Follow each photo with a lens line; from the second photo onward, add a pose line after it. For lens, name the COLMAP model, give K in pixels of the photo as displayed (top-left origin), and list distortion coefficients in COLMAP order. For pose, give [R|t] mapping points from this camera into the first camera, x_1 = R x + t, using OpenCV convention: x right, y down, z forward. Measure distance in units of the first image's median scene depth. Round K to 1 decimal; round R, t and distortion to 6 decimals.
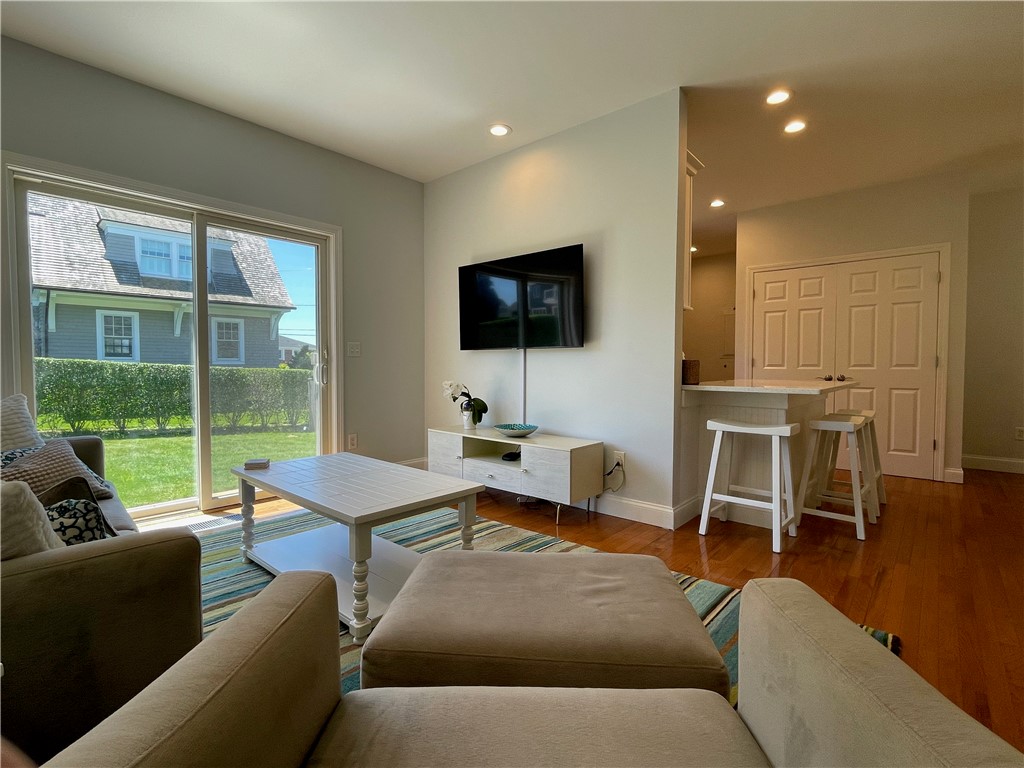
lens RADIAL K [[488.2, 0, 512.7], [0, 488.2, 383.4], [0, 0, 1]] dist [-0.002356, -0.000620]
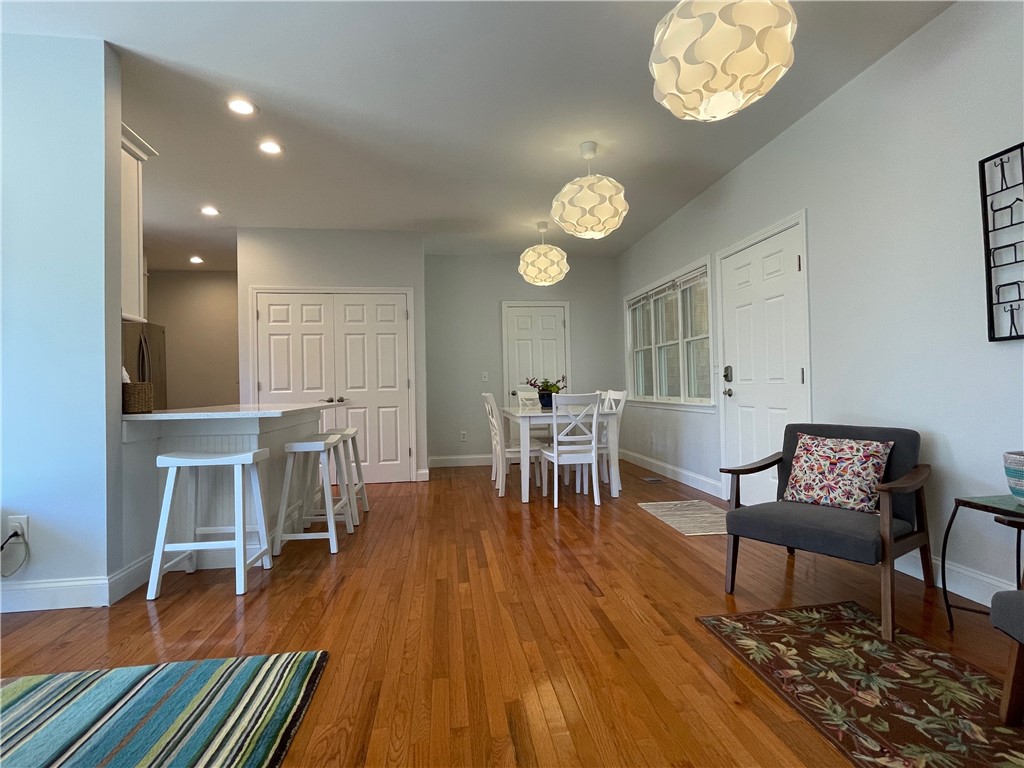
lens RADIAL K [[488.2, 0, 512.7], [0, 488.2, 383.4], [0, 0, 1]] dist [-0.002356, -0.000620]
pose [[0.654784, -0.008221, 0.755771, 0.152936], [0.048038, 0.998372, -0.030759, 0.007059], [-0.754288, 0.056446, 0.654113, 0.006537]]
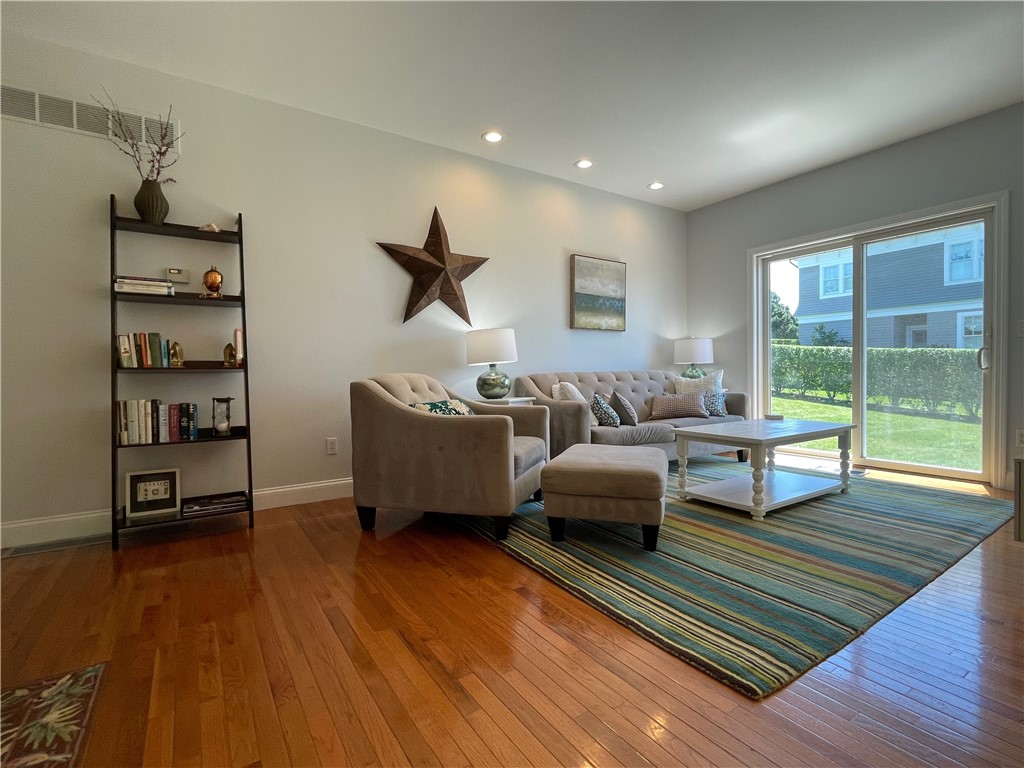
lens RADIAL K [[488.2, 0, 512.7], [0, 488.2, 383.4], [0, 0, 1]] dist [-0.002356, -0.000620]
pose [[-0.262954, 0.023312, -0.964527, 0.854279], [-0.022174, 0.999298, 0.030198, 0.022737], [0.964553, 0.029328, -0.262253, 0.447205]]
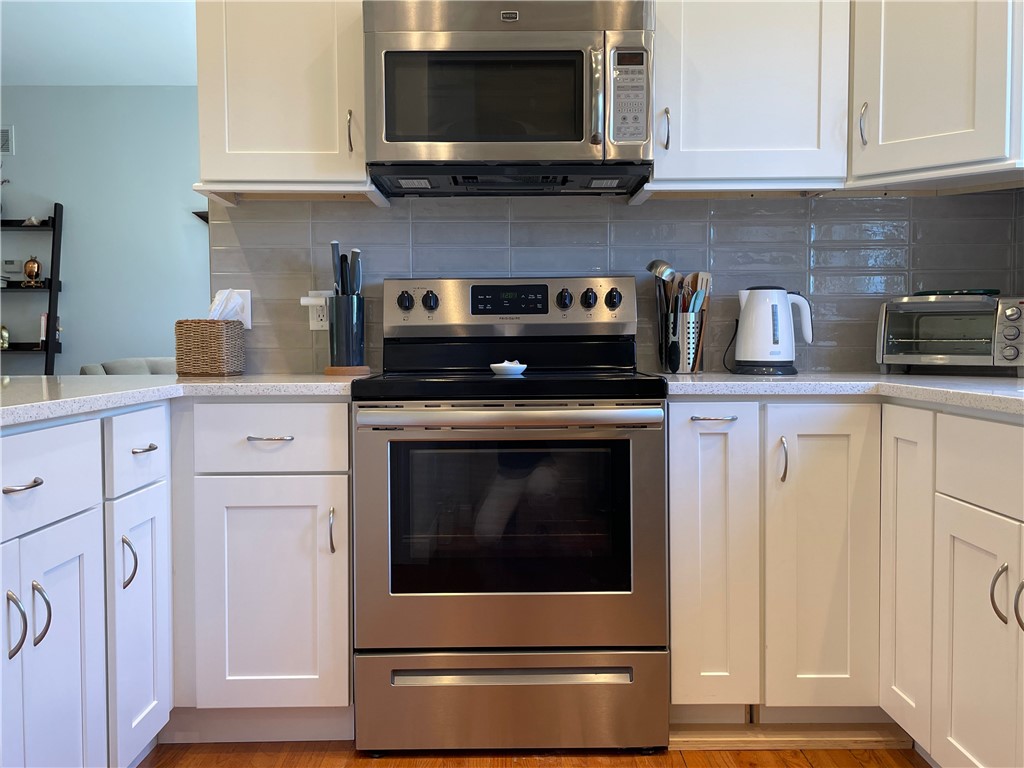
lens RADIAL K [[942.9, 0, 510.5], [0, 942.9, 380.8], [0, 0, 1]] dist [0.110056, -0.163304]
pose [[-0.750932, 0.029010, -0.659742, 0.687835], [-0.021993, 0.997382, 0.068889, -0.056377], [0.660013, 0.066241, -0.748328, 1.747681]]
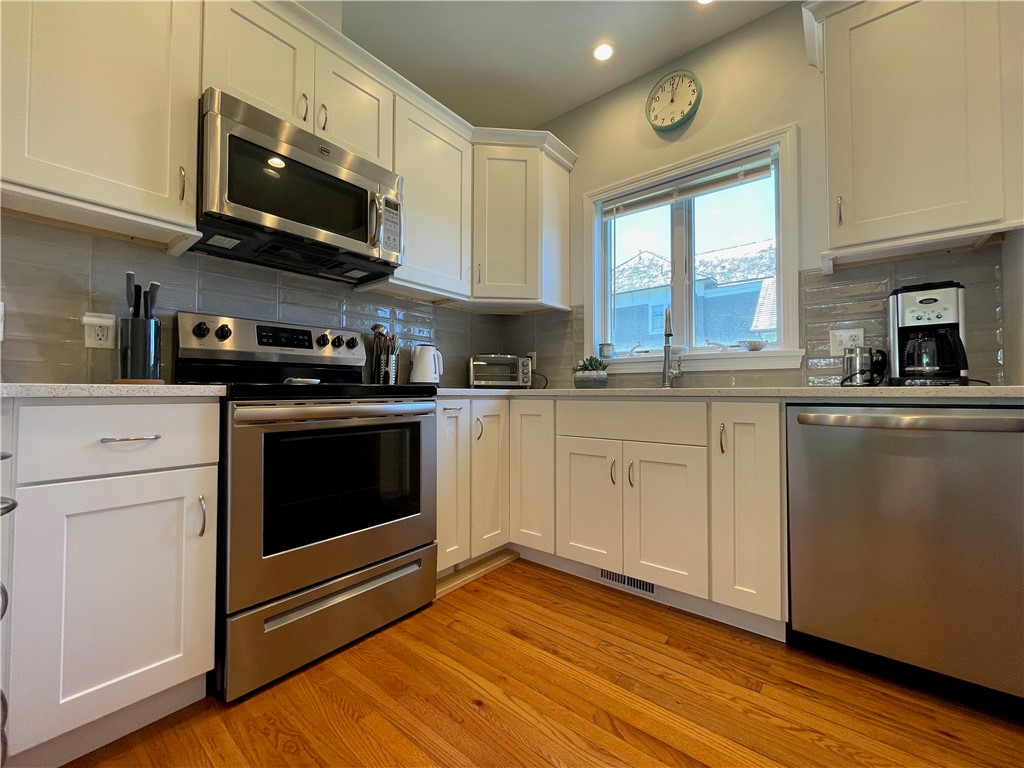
lens RADIAL K [[417.1, 0, 514.1], [0, 417.1, 383.0], [0, 0, 1]] dist [-0.001350, 0.000200]
pose [[0.032020, -0.025301, -0.999167, 0.686013], [-0.036470, 0.998984, -0.026465, -0.007578], [0.998822, 0.037287, 0.031065, 1.398480]]
